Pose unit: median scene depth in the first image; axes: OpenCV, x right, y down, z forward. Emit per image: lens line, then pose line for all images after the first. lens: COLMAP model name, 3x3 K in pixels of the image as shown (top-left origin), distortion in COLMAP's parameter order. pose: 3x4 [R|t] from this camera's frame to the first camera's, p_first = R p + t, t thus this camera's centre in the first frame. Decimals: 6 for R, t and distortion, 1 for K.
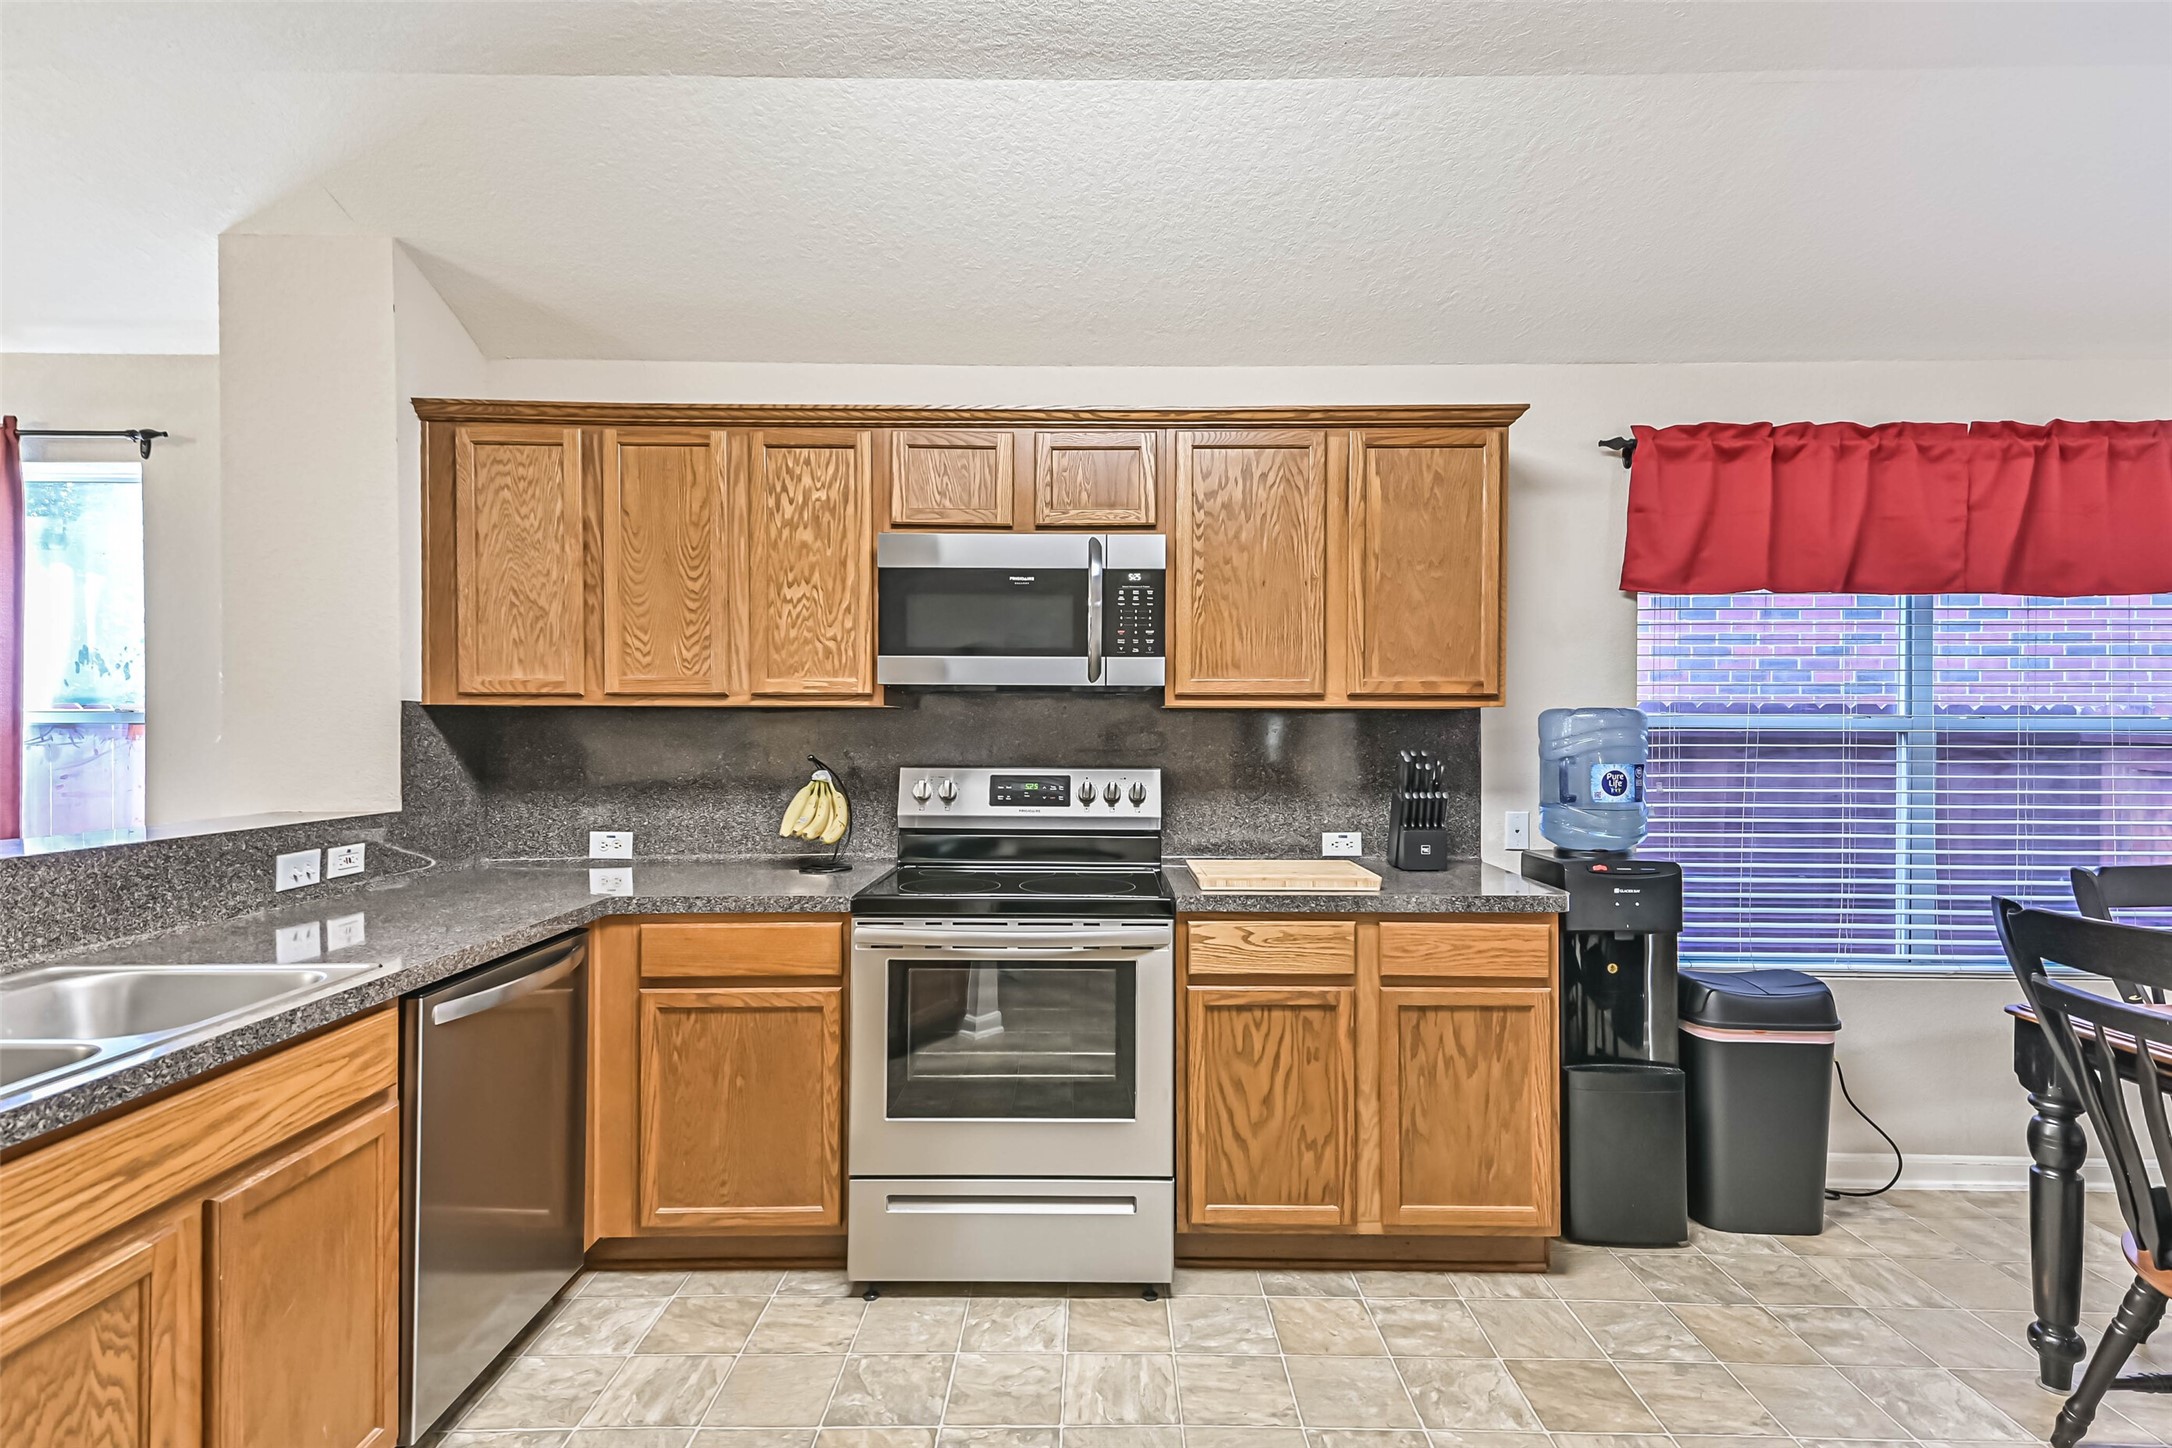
lens RADIAL K [[1047.0, 0, 1097.3], [0, 1047.0, 740.3], [0, 0, 1]] dist [0.047210, -0.018749]
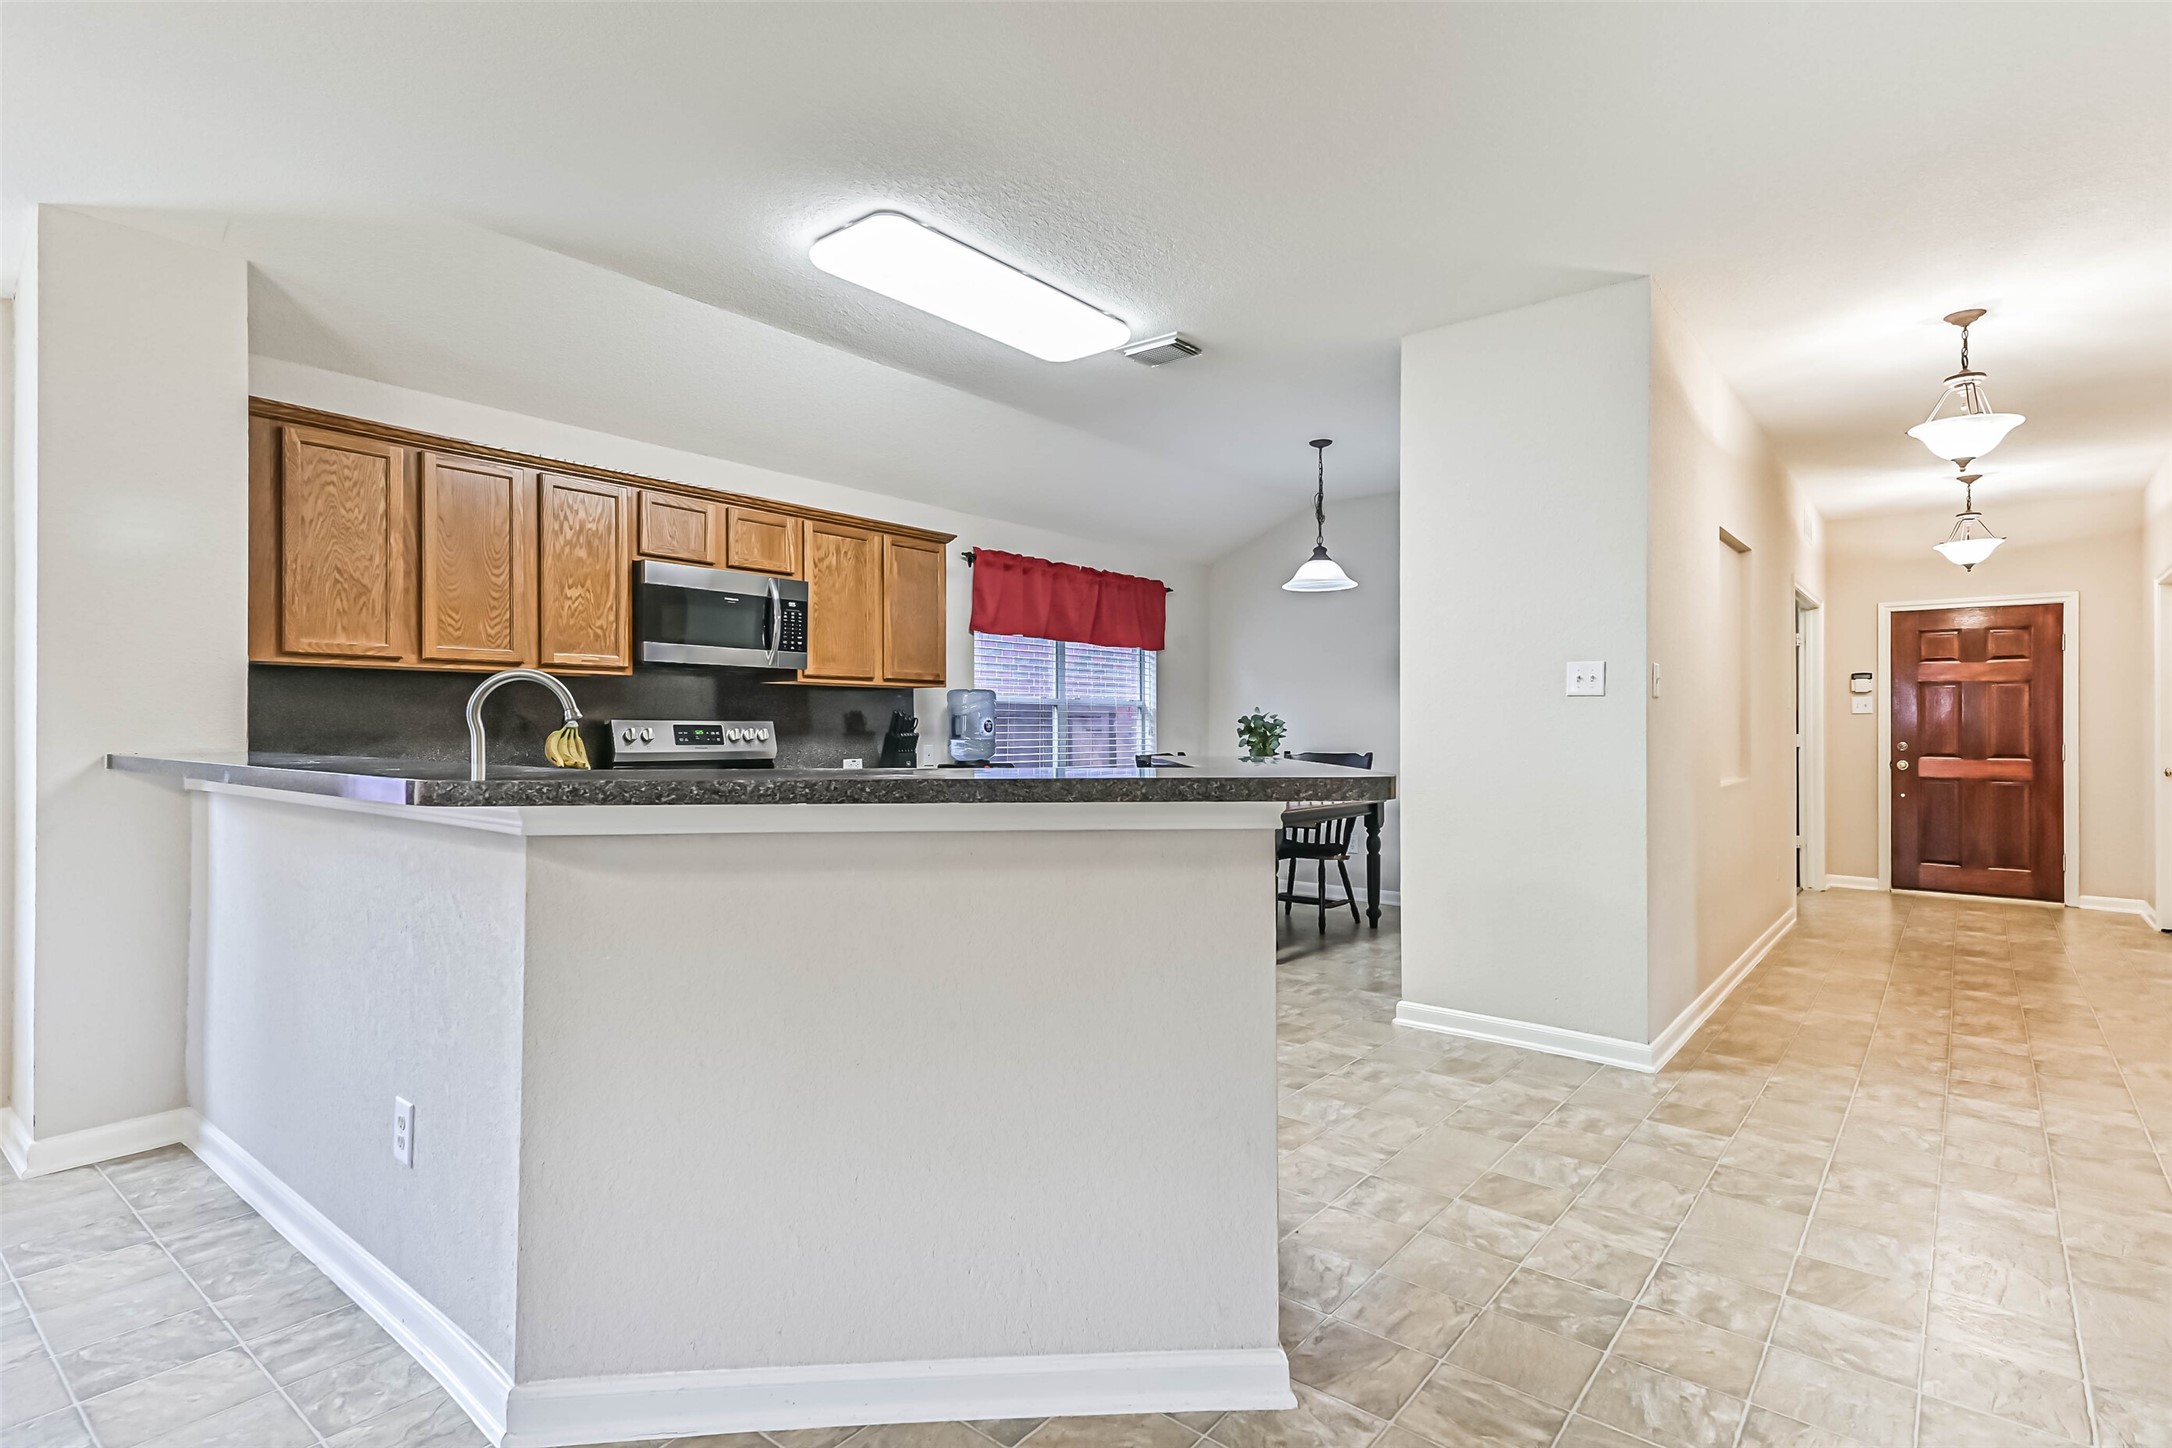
lens RADIAL K [[1054.4, 0, 1094.5], [0, 1054.4, 722.5], [0, 0, 1]] dist [0.024581, -0.000736]
pose [[0.627193, -0.000096, 0.778864, -0.959186], [0.011054, 0.999900, -0.008779, 0.053294], [-0.778785, 0.014116, 0.627132, -0.431367]]
